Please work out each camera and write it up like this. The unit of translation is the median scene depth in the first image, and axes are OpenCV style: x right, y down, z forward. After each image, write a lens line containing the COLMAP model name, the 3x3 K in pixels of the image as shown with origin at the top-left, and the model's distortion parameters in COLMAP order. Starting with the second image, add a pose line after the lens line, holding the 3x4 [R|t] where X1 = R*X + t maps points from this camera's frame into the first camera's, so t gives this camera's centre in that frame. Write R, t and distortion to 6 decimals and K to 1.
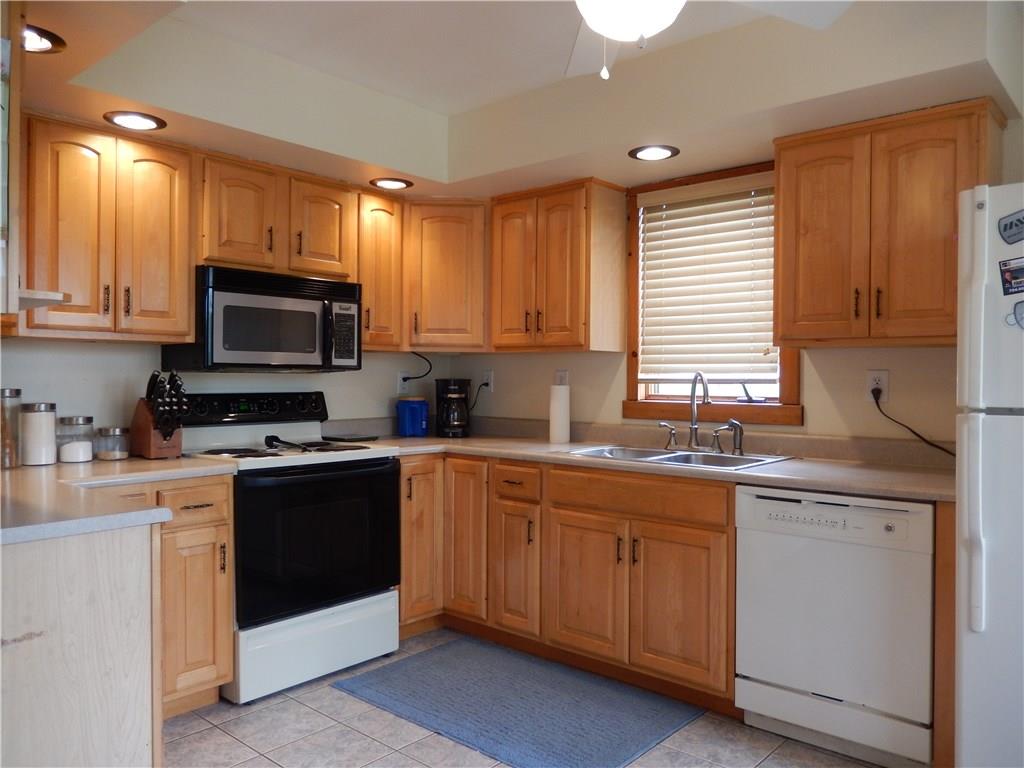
lens RADIAL K [[758.9, 0, 512.0], [0, 758.9, 384.0], [0, 0, 1]] dist [-0.000565, -0.001361]
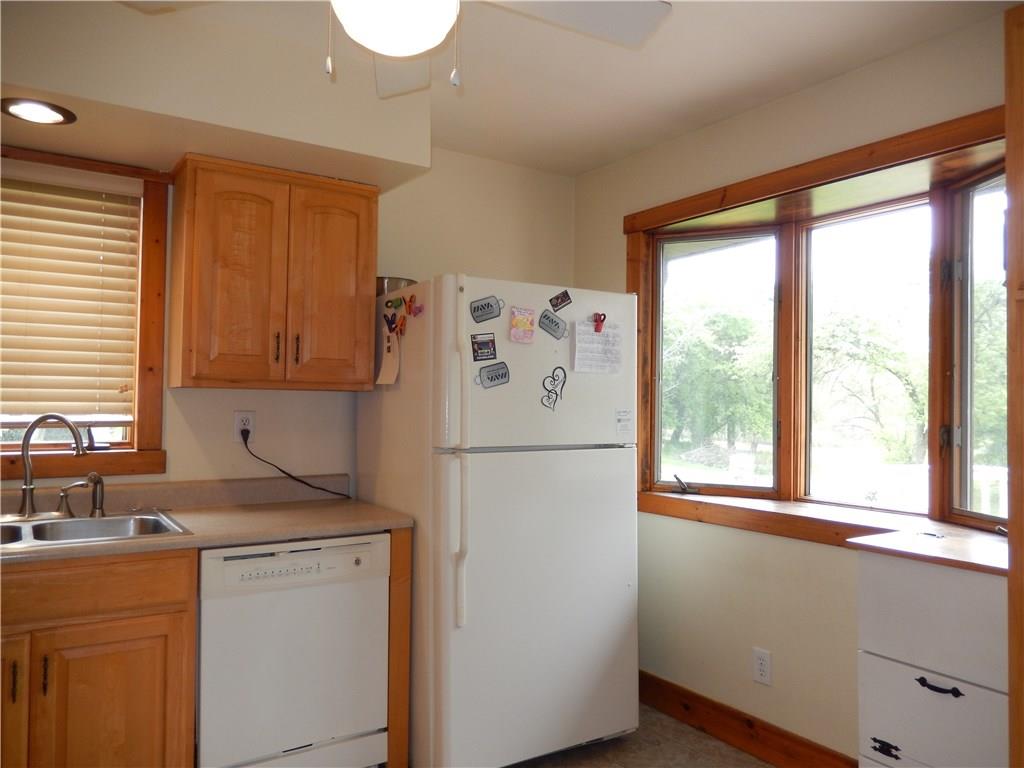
lens RADIAL K [[795.7, 0, 512.0], [0, 795.7, 384.0], [0, 0, 1]] dist [-0.027068, 0.000031]
pose [[0.258883, 0.014572, 0.965799, -0.436957], [-0.001471, 0.999891, -0.014692, -0.038730], [-0.965908, 0.002383, 0.258876, 0.389922]]
